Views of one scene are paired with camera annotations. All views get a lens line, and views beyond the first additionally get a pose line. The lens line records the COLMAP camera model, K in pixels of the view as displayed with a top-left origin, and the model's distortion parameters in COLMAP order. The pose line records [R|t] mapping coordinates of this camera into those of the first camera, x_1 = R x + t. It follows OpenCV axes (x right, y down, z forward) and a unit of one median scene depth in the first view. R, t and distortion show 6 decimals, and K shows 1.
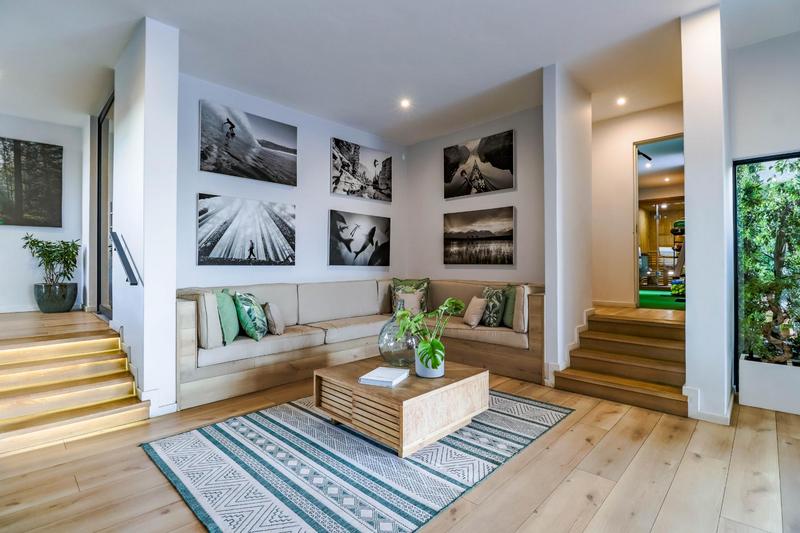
lens RADIAL K [[383.1, 0, 400.0], [0, 383.1, 266.5], [0, 0, 1]] dist [0.003315, -0.010635]
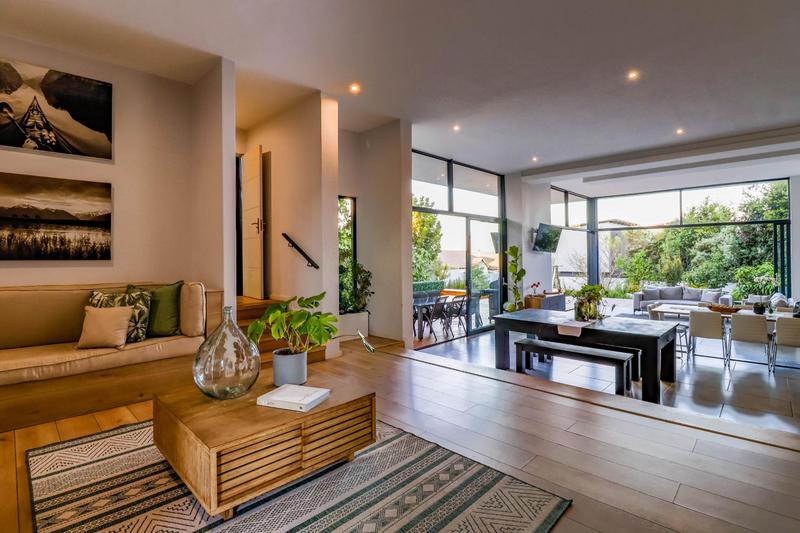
lens RADIAL K [[377.2, 0, 400.3], [0, 377.2, 263.5], [0, 0, 1]] dist [0.002171, -0.012605]
pose [[0.009960, -0.012410, 0.999873, -0.450232], [0.013218, 0.999837, 0.012277, 0.000119], [-0.999863, 0.013094, 0.010123, 0.419502]]
